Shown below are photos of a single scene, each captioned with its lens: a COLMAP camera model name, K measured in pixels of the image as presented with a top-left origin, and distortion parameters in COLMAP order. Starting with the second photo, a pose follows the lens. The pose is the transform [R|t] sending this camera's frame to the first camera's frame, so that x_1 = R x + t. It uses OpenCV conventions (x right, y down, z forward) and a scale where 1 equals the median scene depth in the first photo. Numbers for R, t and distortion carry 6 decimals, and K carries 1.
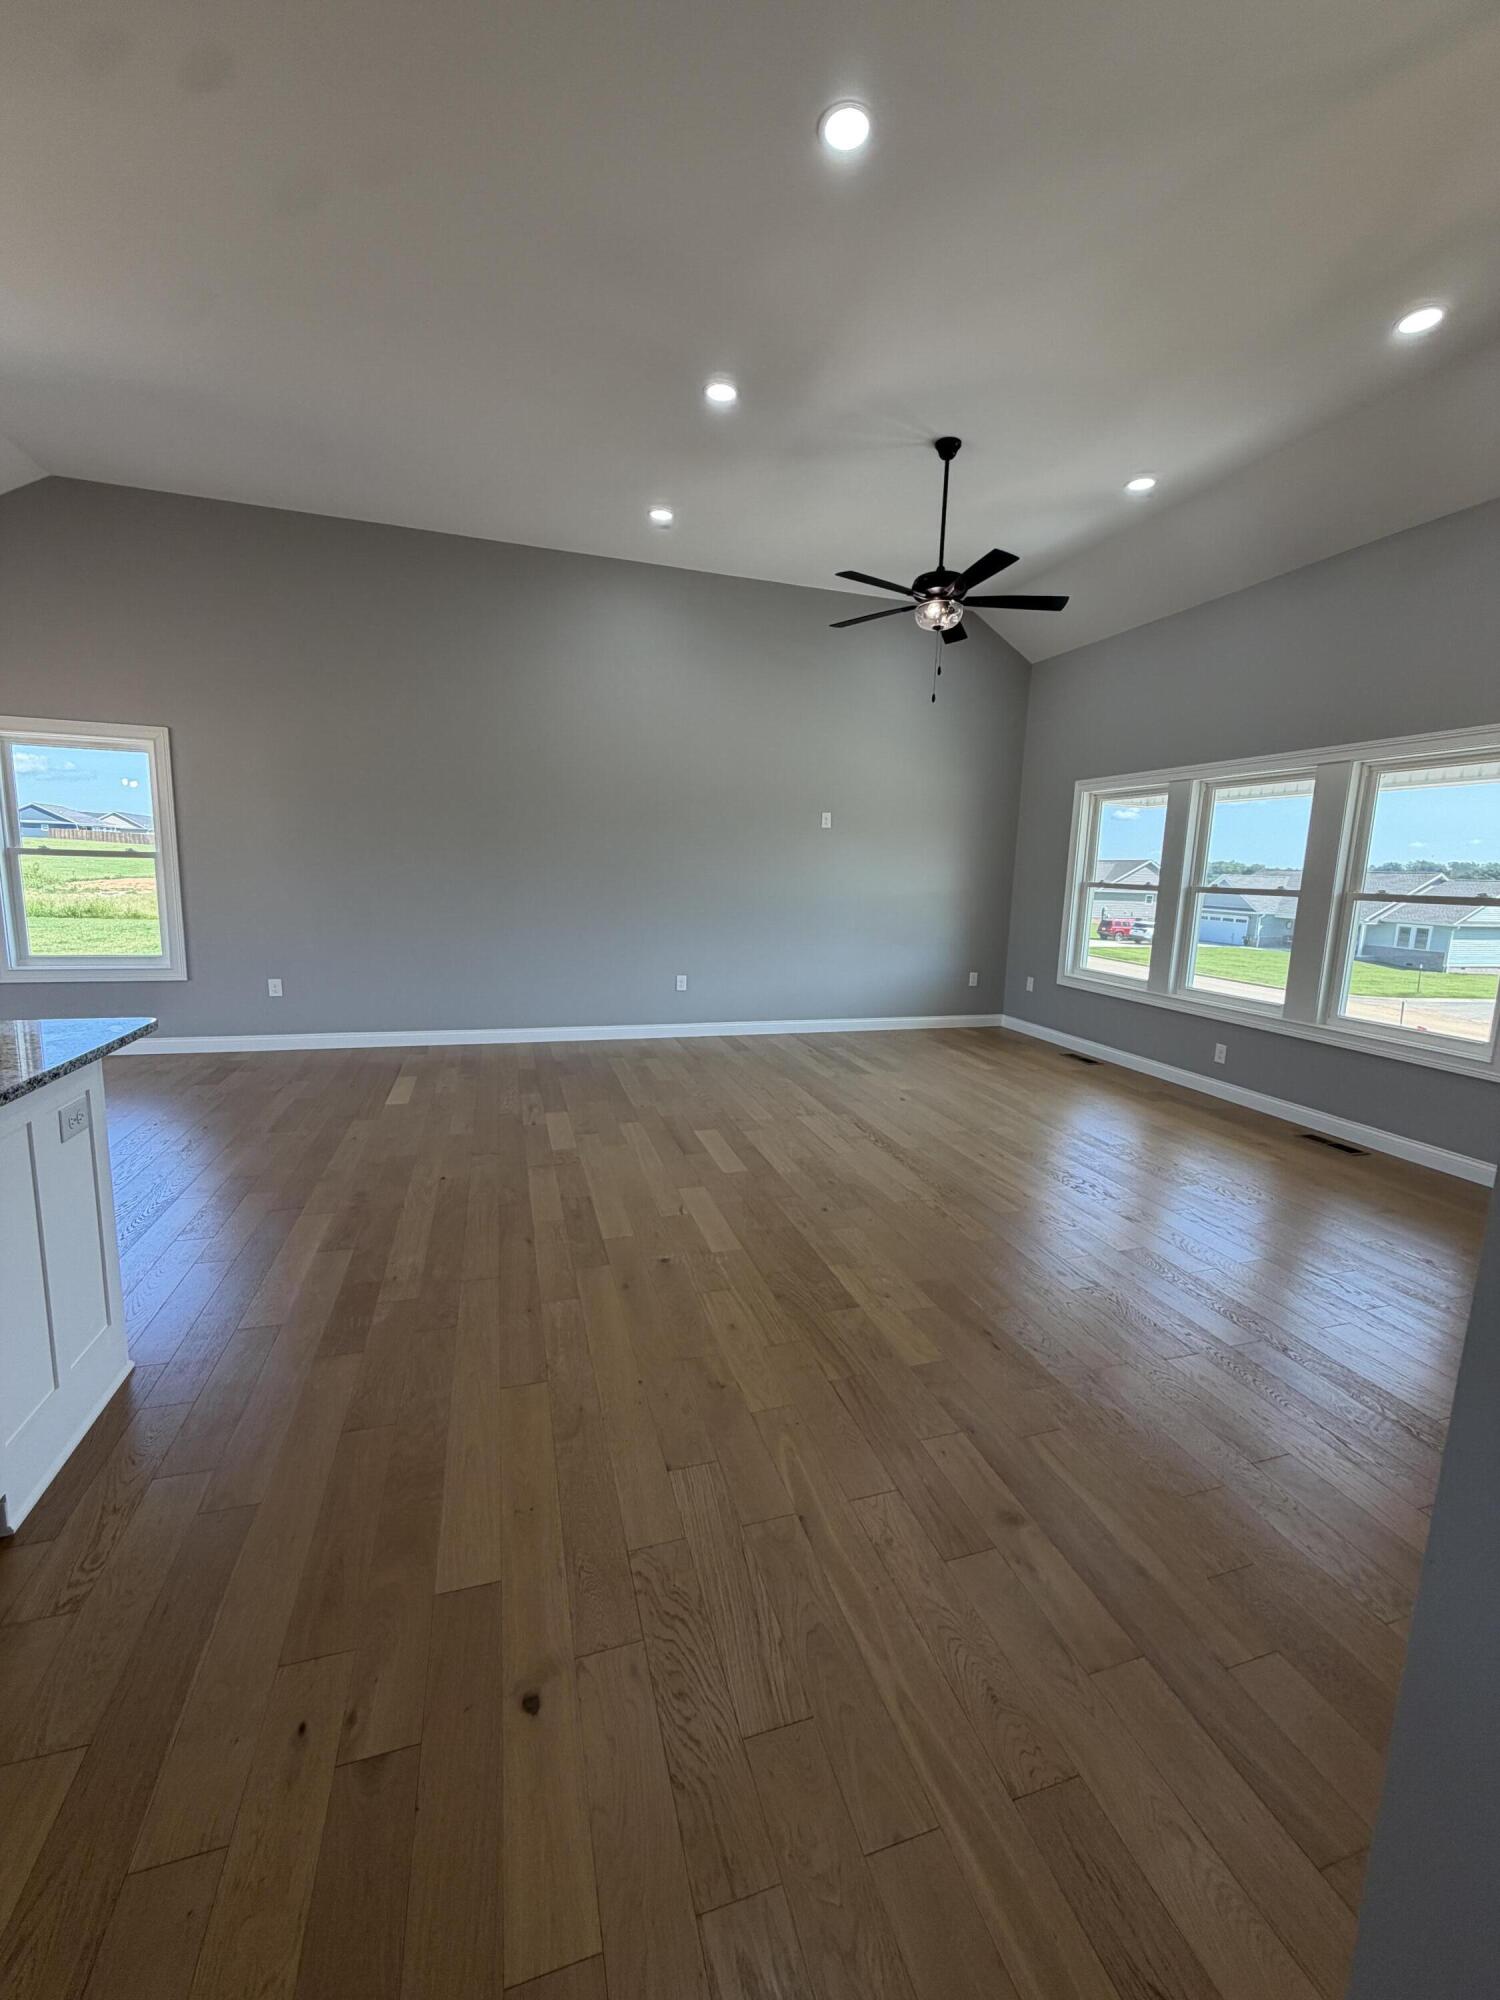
lens RADIAL K [[803.2, 0, 745.8], [0, 803.2, 989.6], [0, 0, 1]] dist [0.000003, -0.000081]
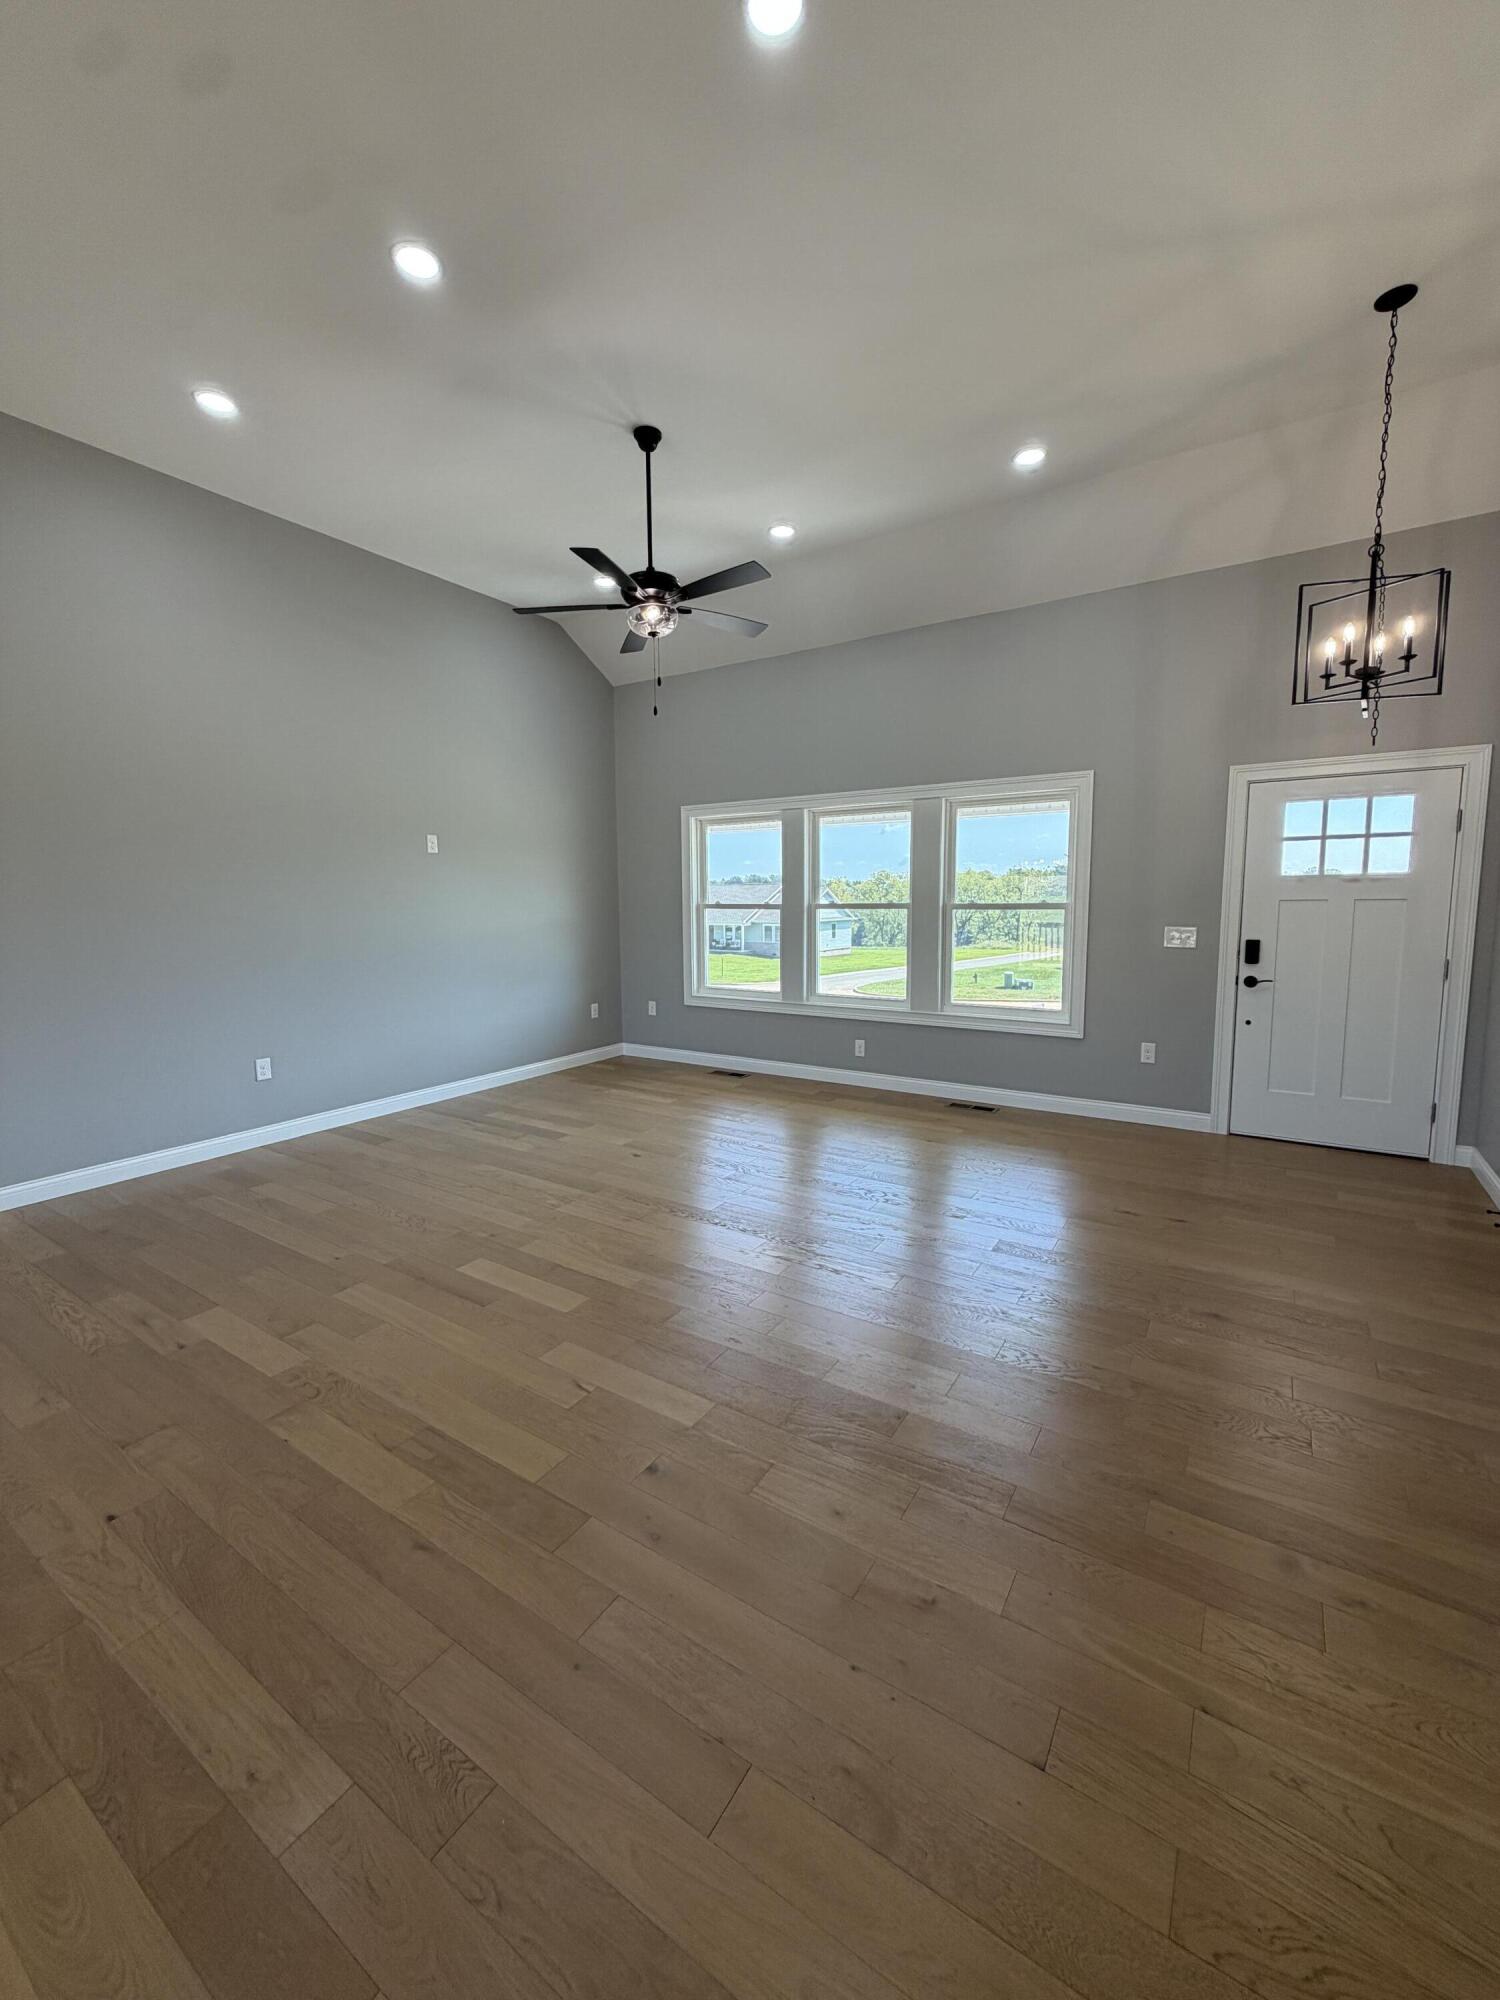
lens RADIAL K [[803.2, 0, 756.0], [0, 803.2, 988.6], [0, 0, 1]] dist [0.000003, -0.000081]
pose [[0.767084, -0.111871, 0.631717, -0.254527], [0.129455, 0.991415, 0.018375, -0.048124], [-0.628349, 0.067684, 0.774981, 0.220451]]
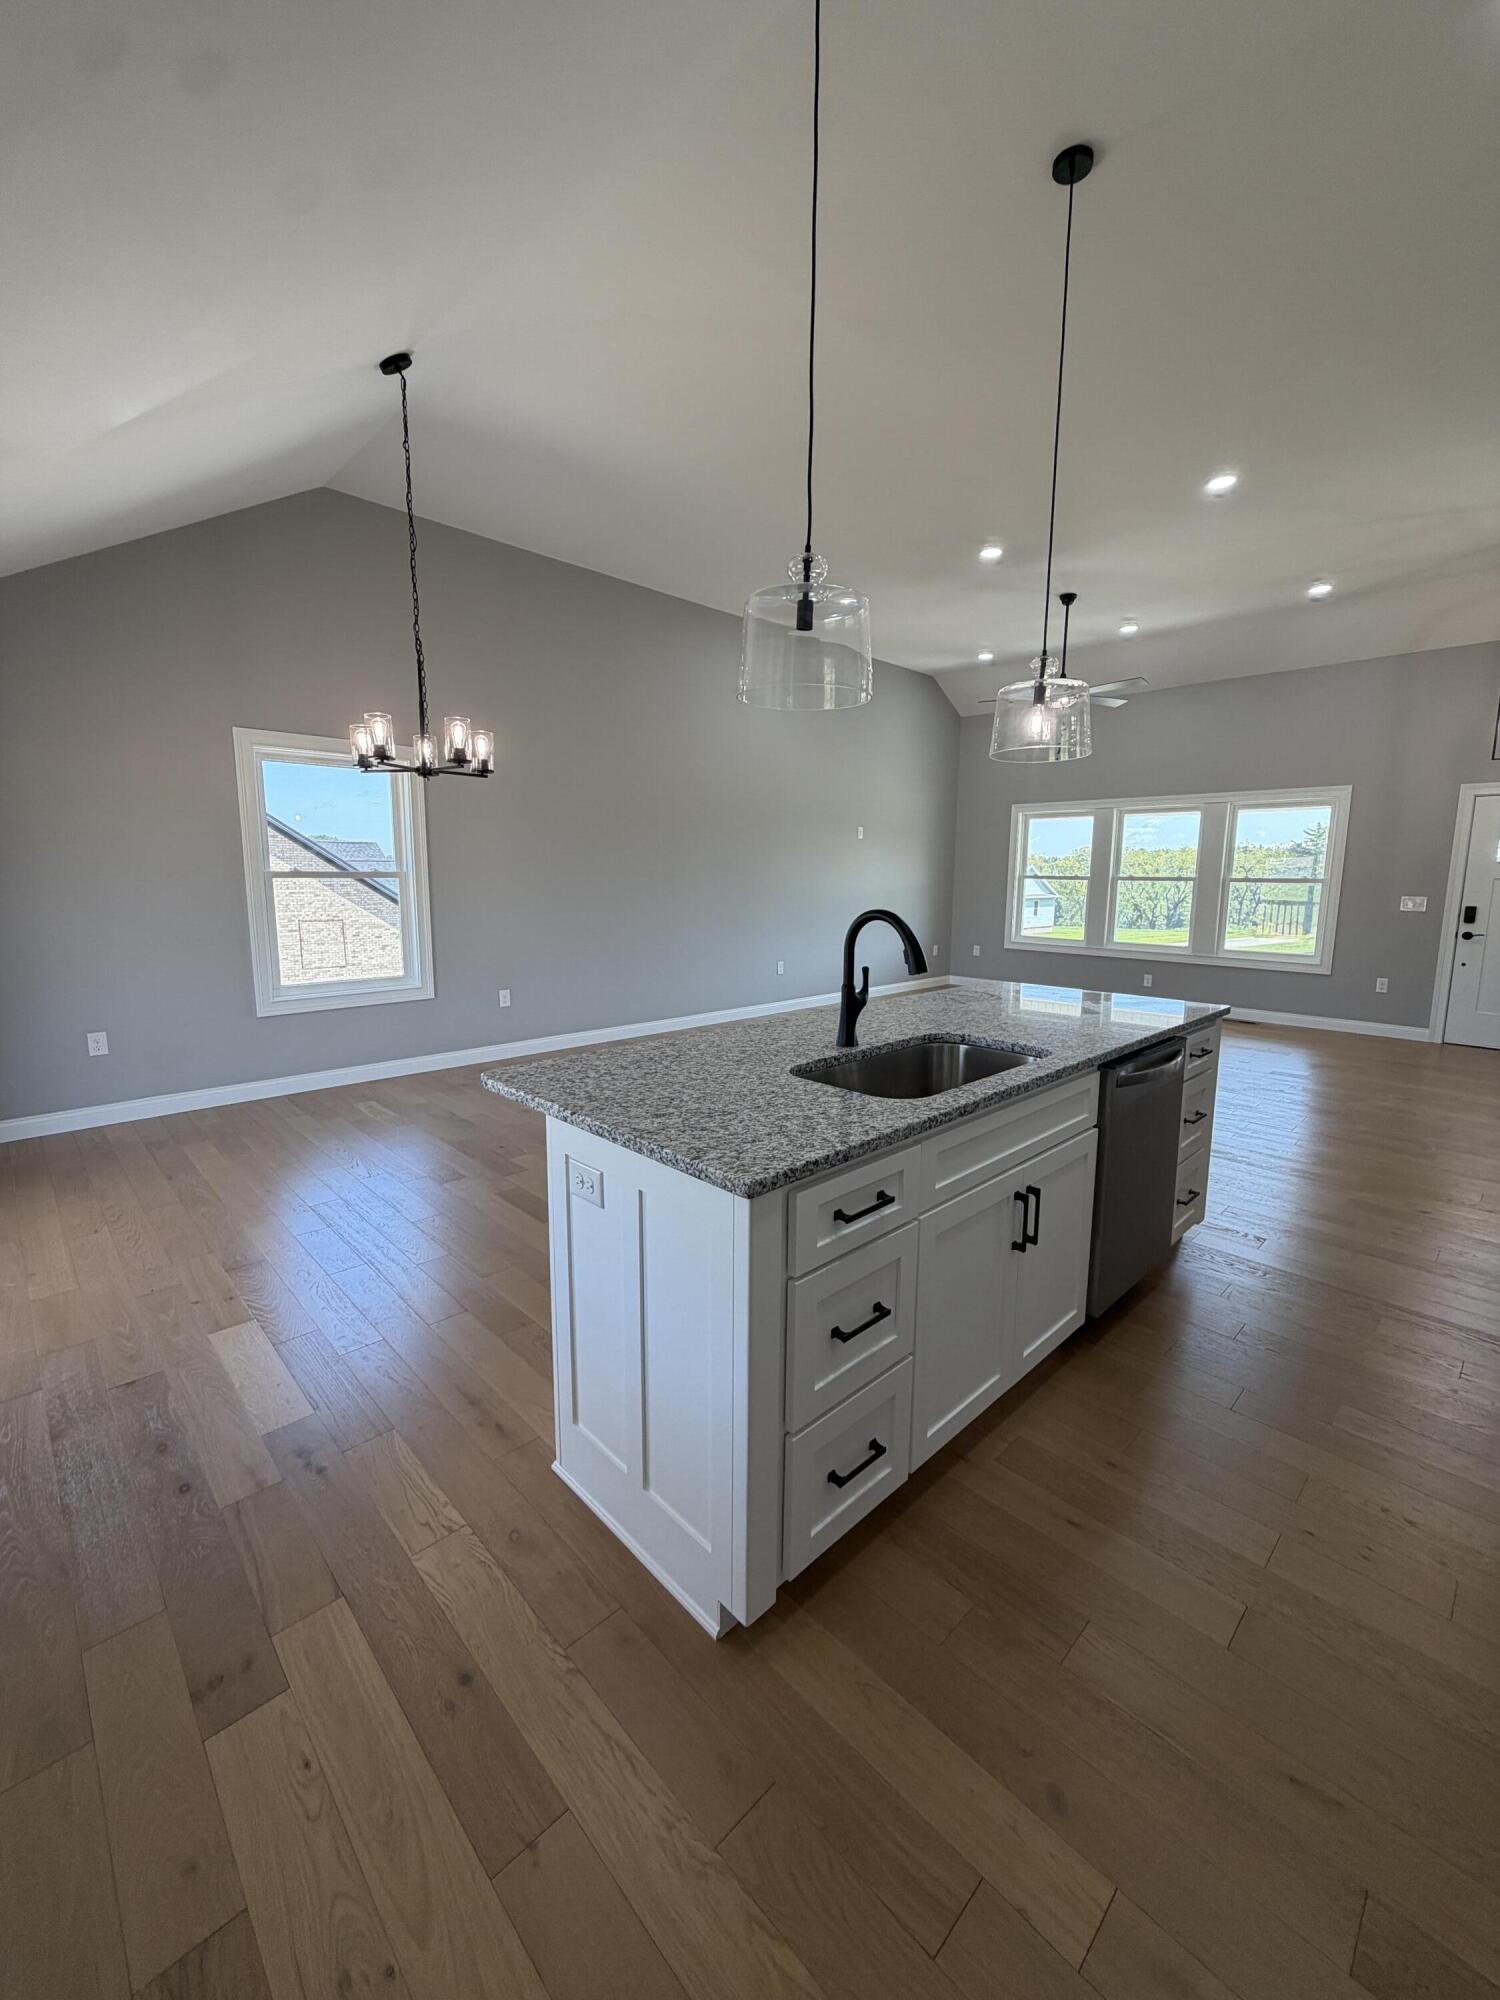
lens RADIAL K [[803.2, 0, 753.6], [0, 803.2, 988.2], [0, 0, 1]] dist [0.000003, -0.000081]
pose [[0.892517, -0.090447, 0.441852, -0.887371], [0.088471, 0.995762, 0.025125, -0.015735], [-0.442252, 0.016667, 0.896736, -0.092656]]
